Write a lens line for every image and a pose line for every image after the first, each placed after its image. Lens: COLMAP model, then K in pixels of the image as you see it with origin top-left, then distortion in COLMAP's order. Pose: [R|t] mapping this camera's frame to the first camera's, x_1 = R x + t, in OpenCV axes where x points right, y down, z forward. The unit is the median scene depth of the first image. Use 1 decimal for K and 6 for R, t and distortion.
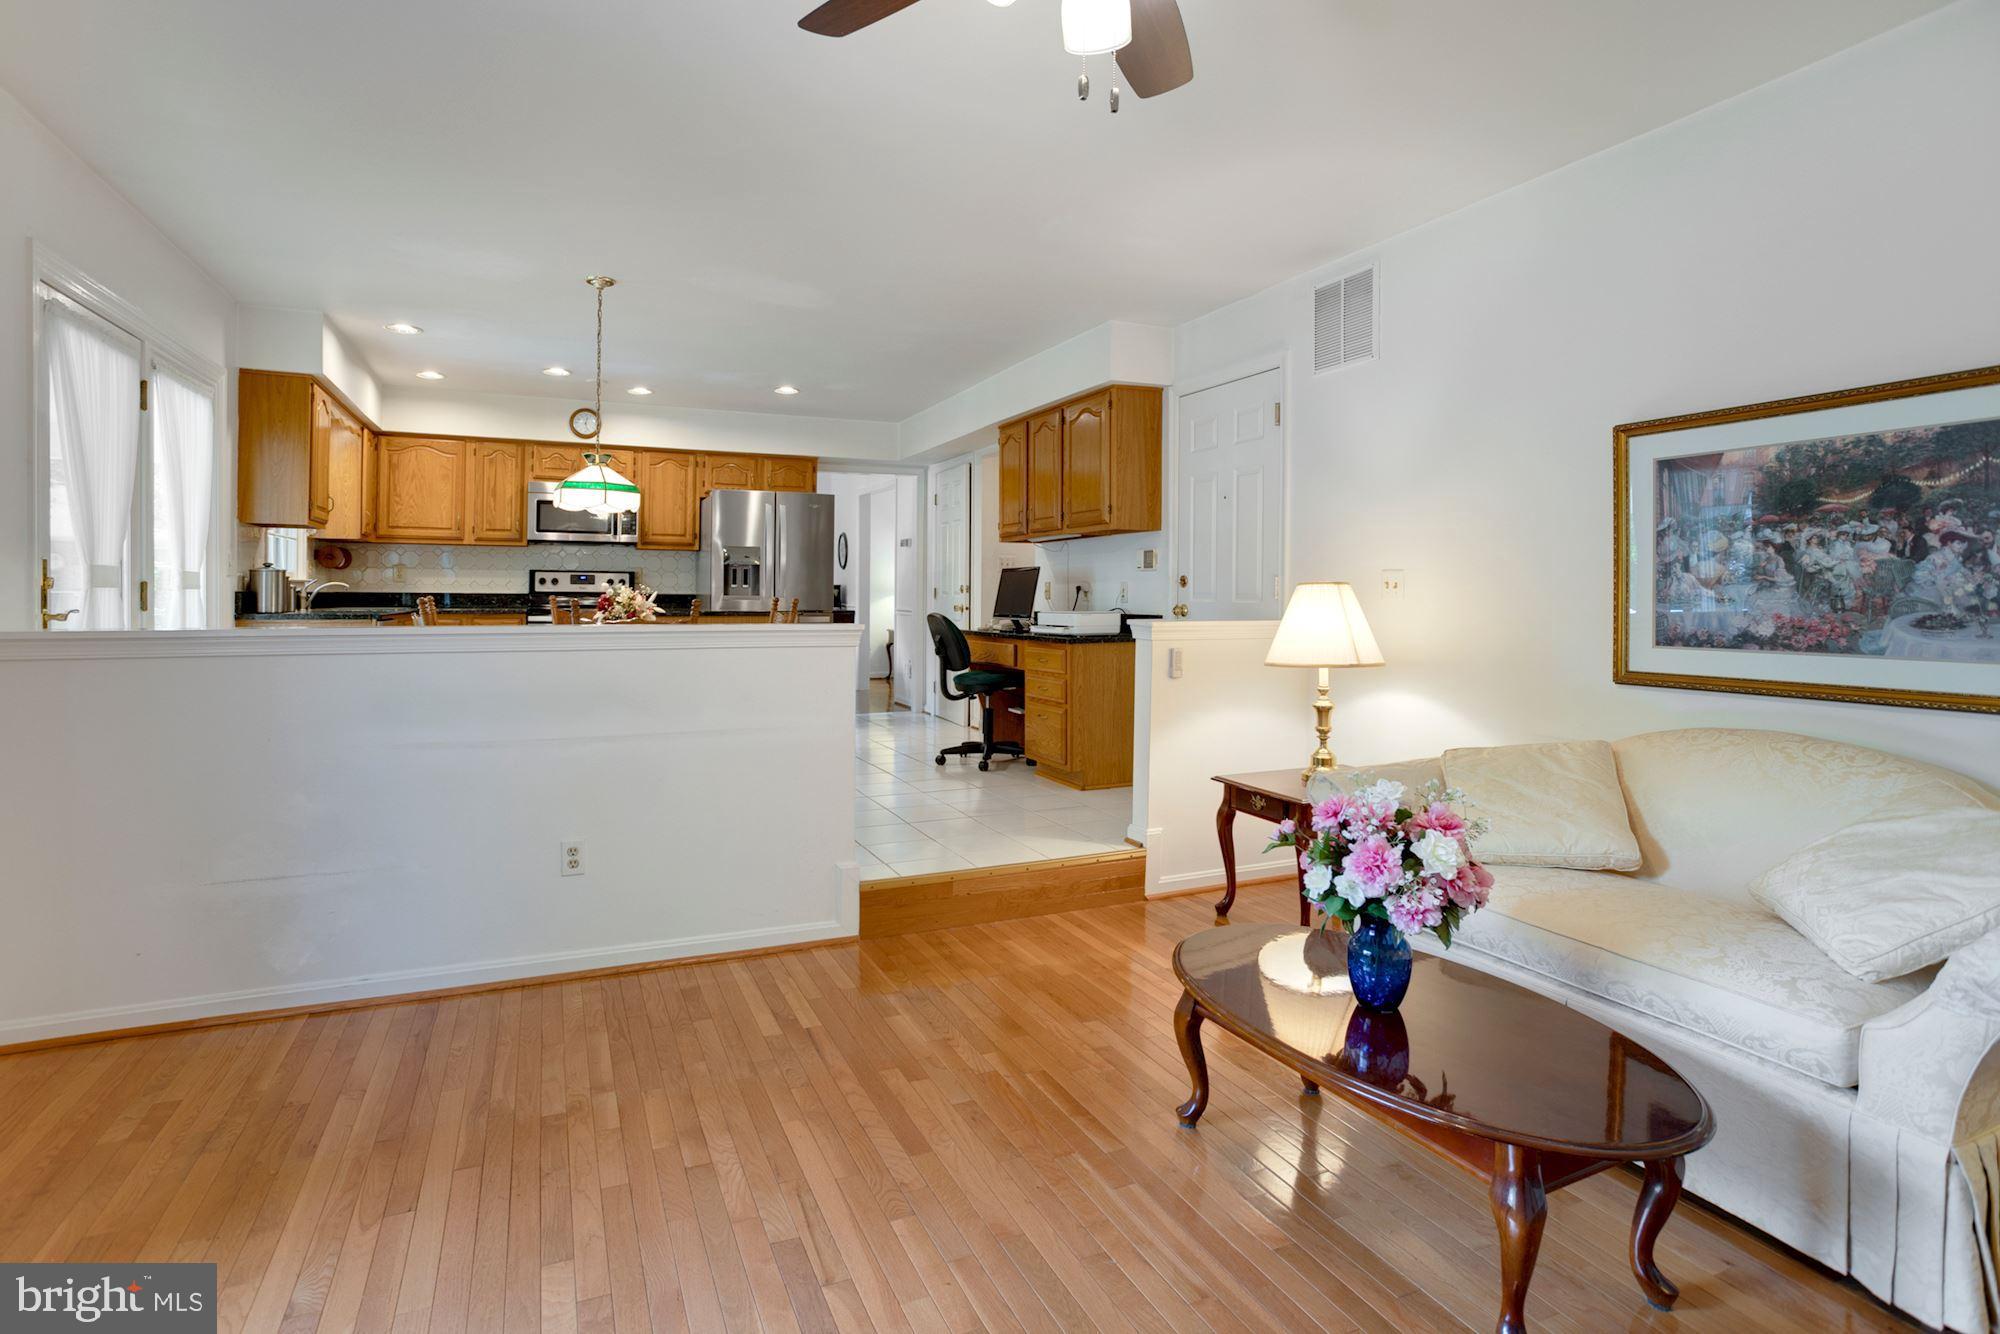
lens RADIAL K [[1078.9, 0, 967.4], [0, 1078.9, 607.1], [0, 0, 1]] dist [-0.026565, 0.019246]
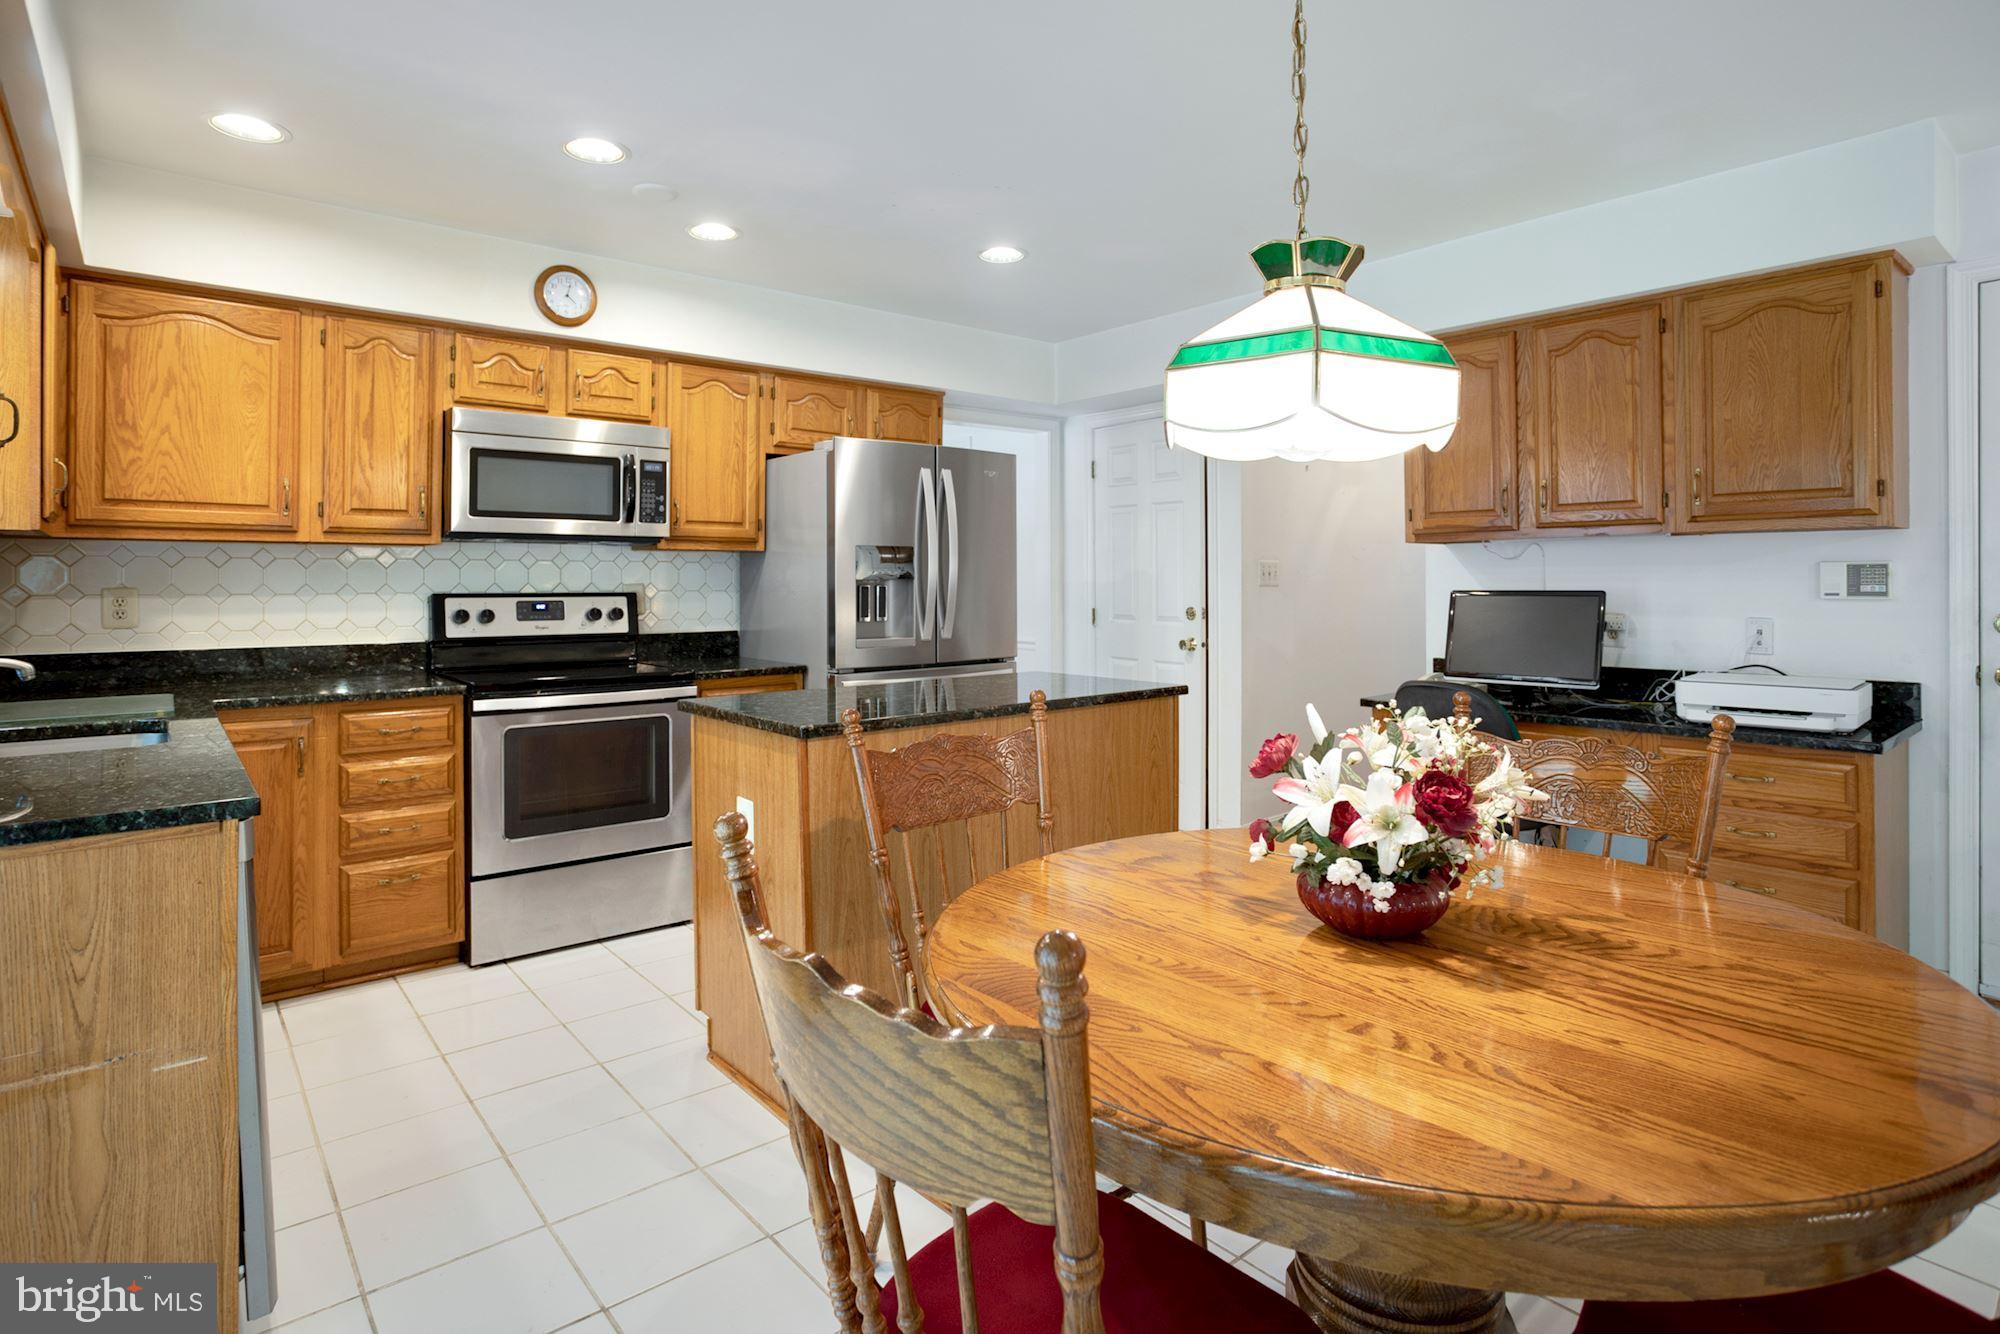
lens RADIAL K [[1061.9, 0, 1007.4], [0, 1061.9, 584.0], [0, 0, 1]] dist [-0.019625, 0.000843]
pose [[0.948672, -0.011788, 0.316042, -0.312954], [0.012683, 0.999919, -0.000776, -0.035492], [-0.316007, 0.004745, 0.948745, 0.470933]]
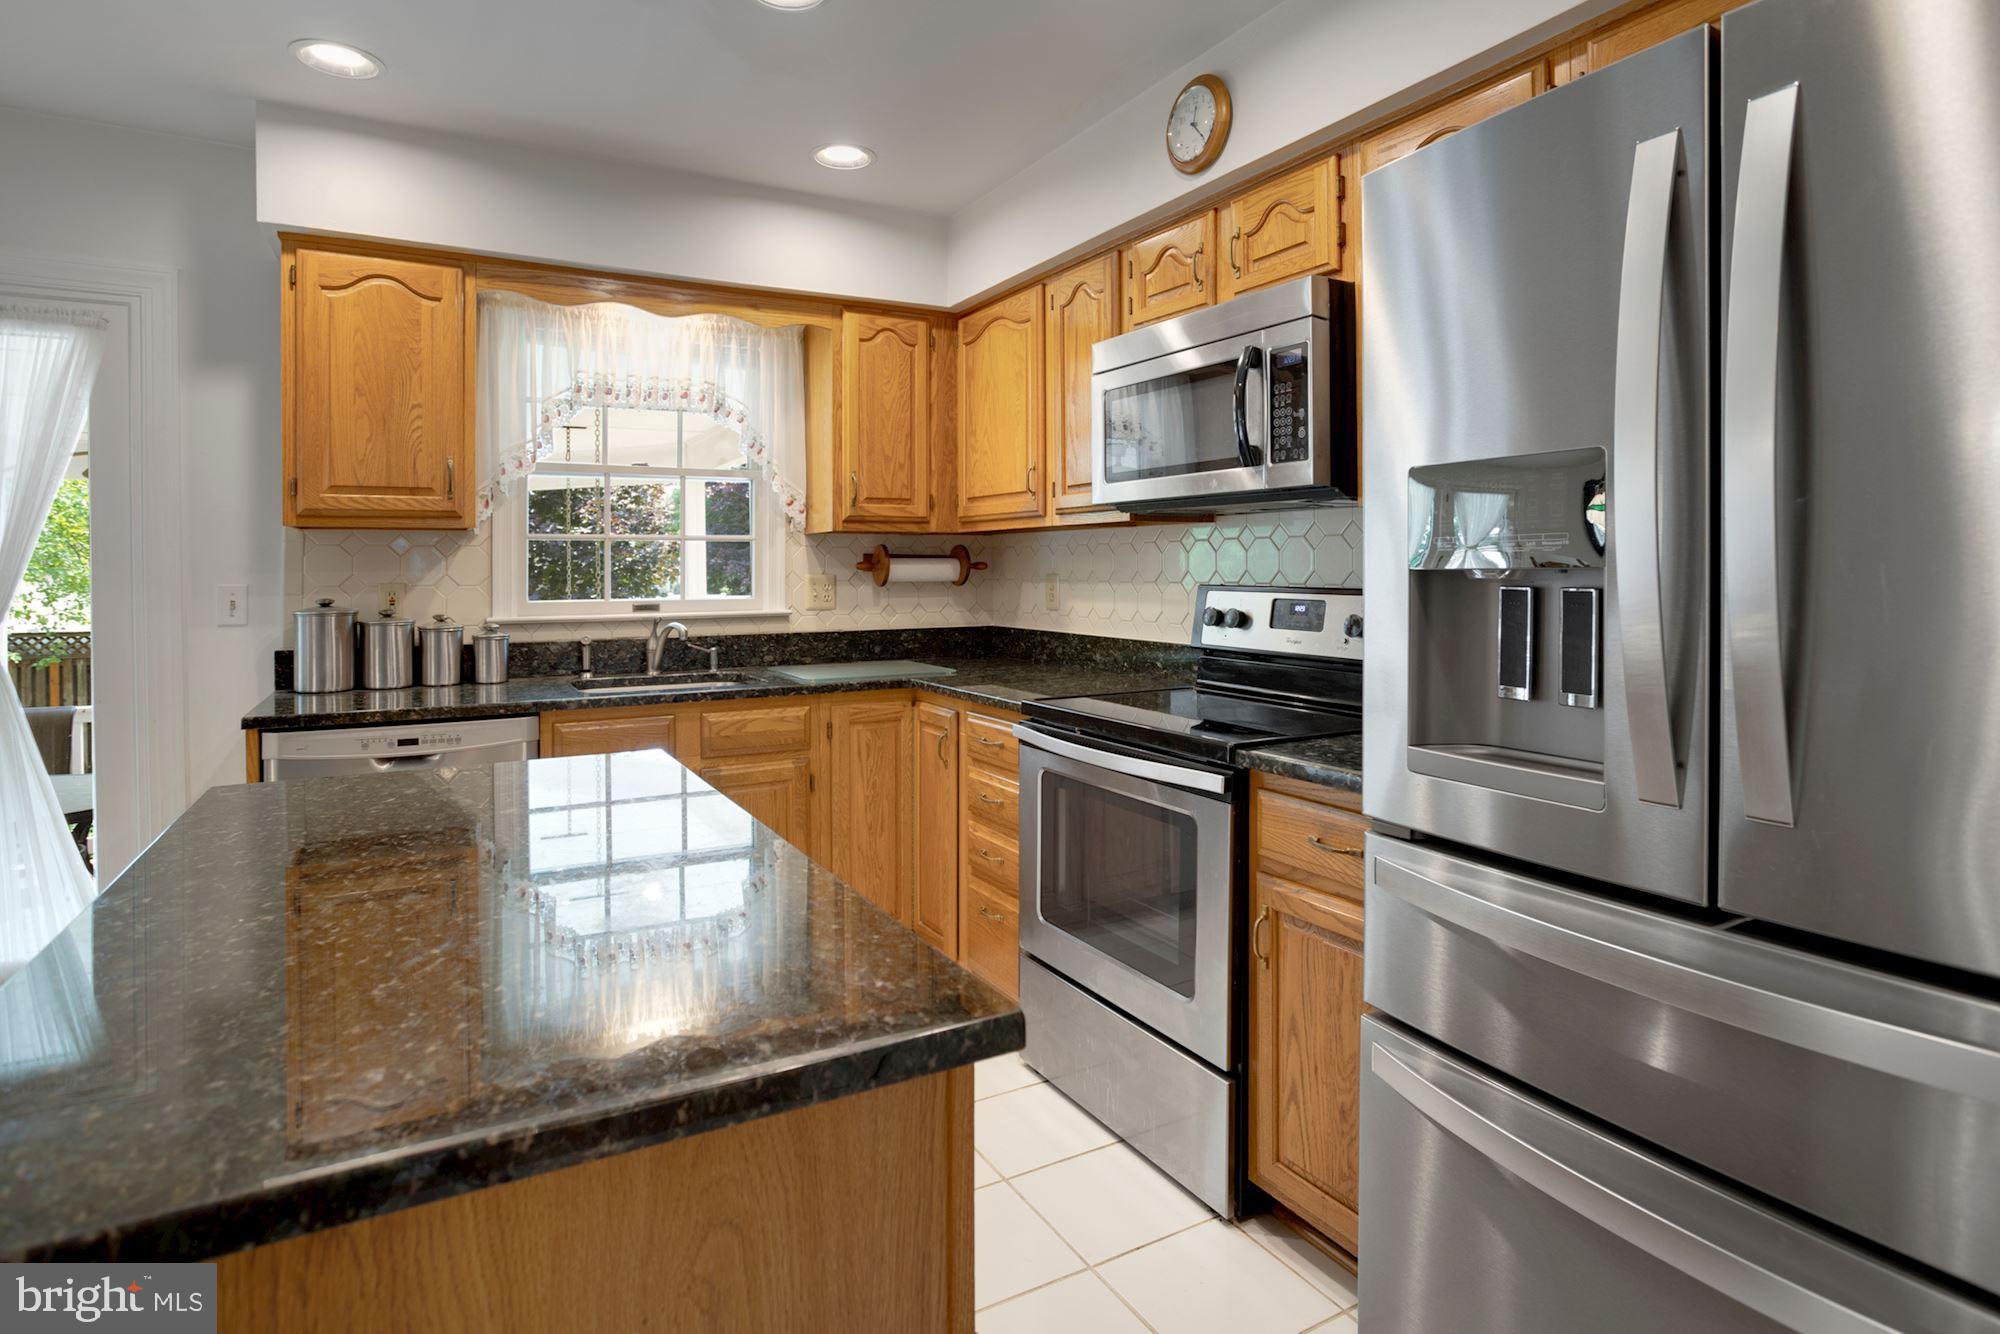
lens RADIAL K [[1078.9, 0, 989.0], [0, 1078.9, 576.0], [0, 0, 1]] dist [-0.026565, 0.019246]
pose [[0.102705, 0.000036, -0.994712, -0.048507], [-0.001569, 0.999999, -0.000126, -0.037667], [0.994711, 0.001573, 0.102705, 0.891959]]
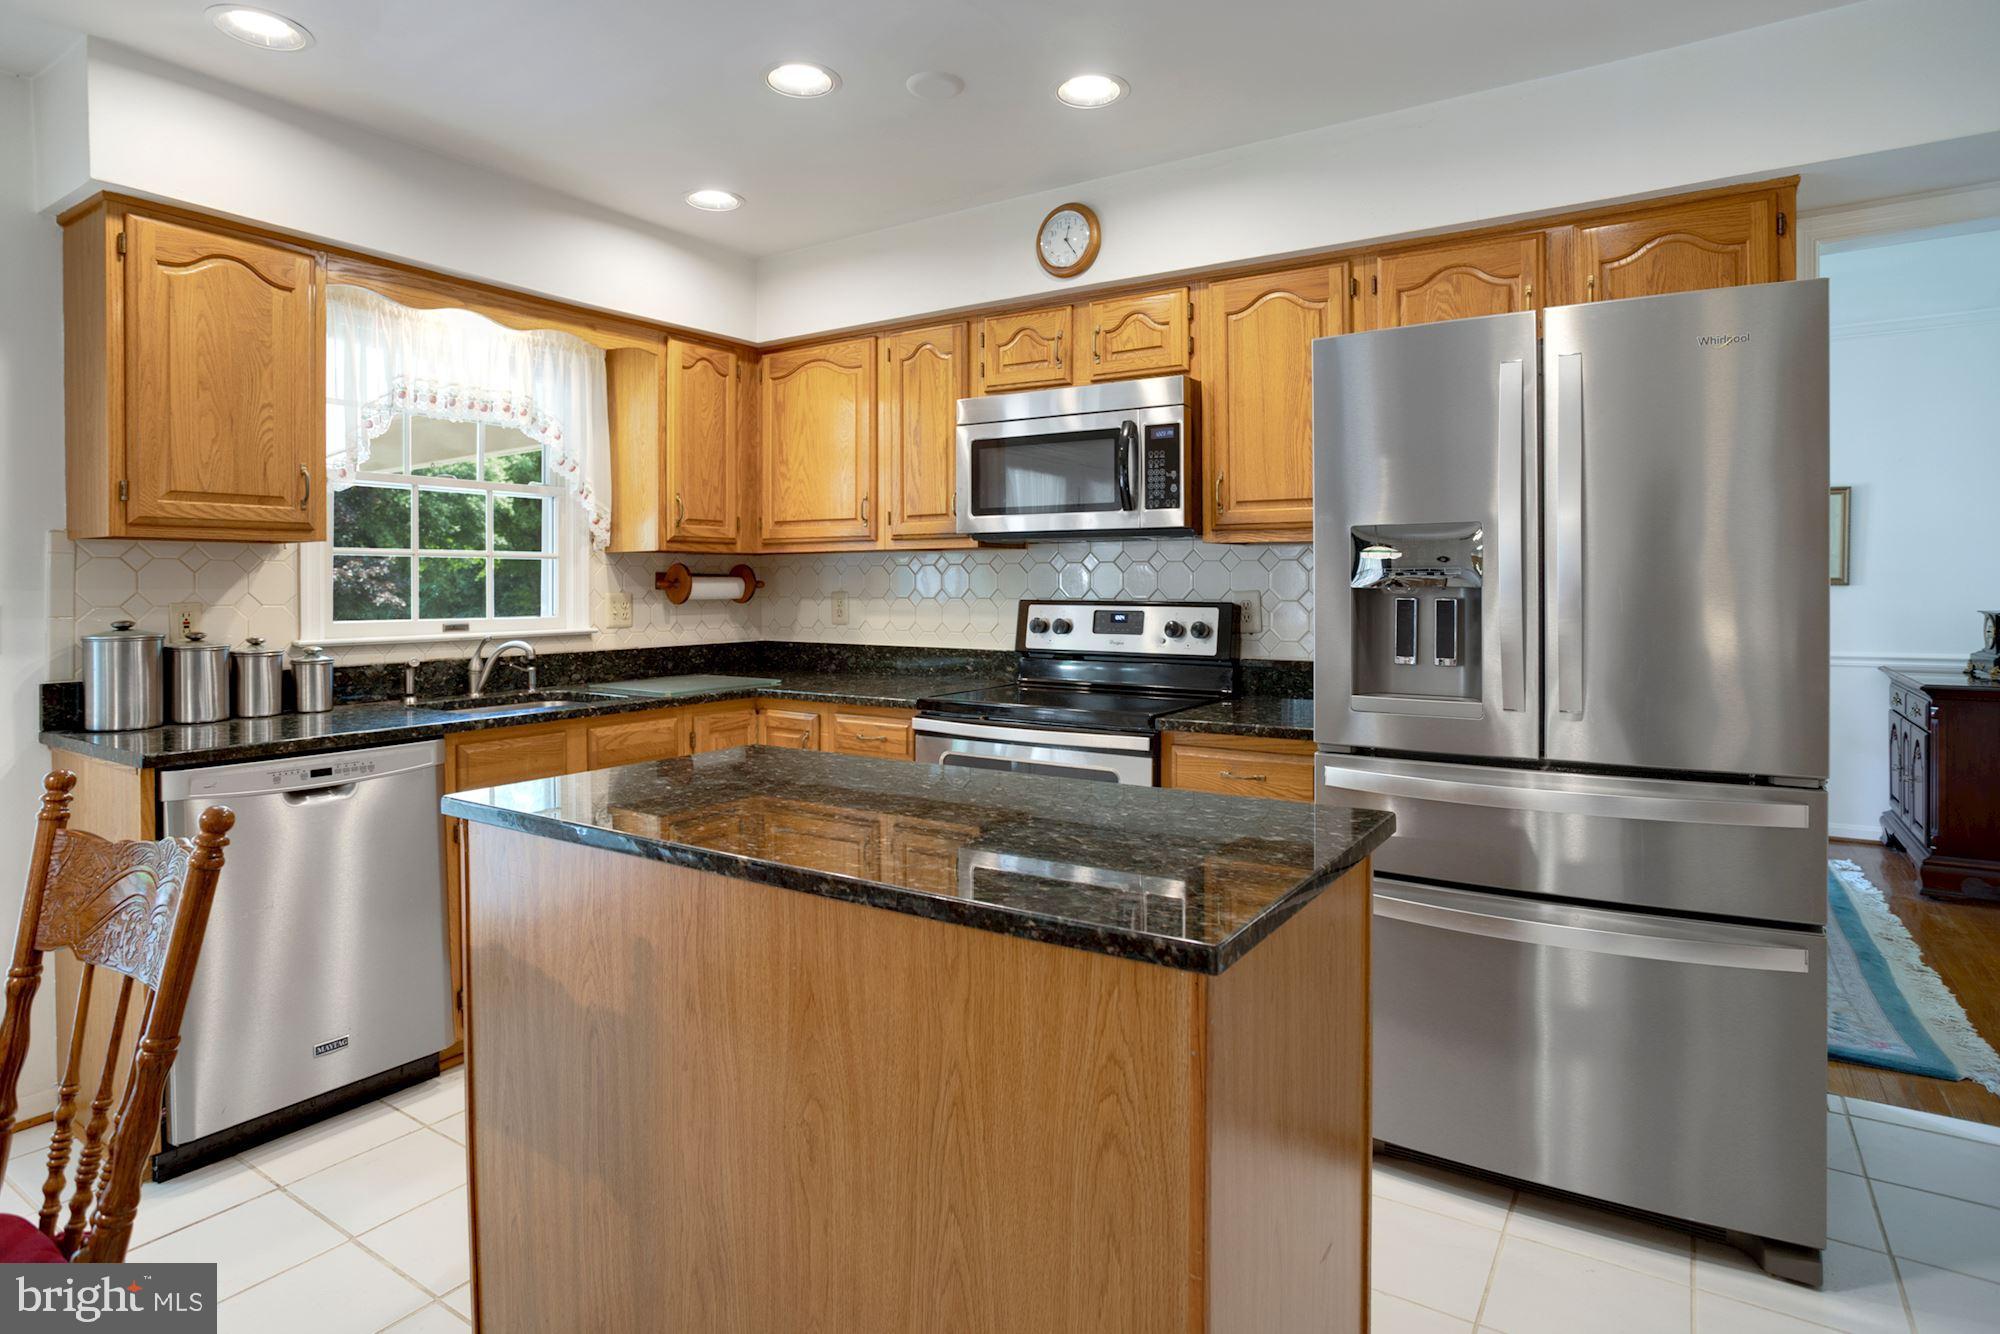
lens RADIAL K [[1078.9, 0, 1033.7], [0, 1078.9, 609.7], [0, 0, 1]] dist [-0.026565, 0.019246]
pose [[0.563014, 0.010265, -0.826384, -0.028029], [0.001164, 0.999912, 0.013213, -0.036758], [0.826447, -0.008401, 0.562952, 0.748764]]
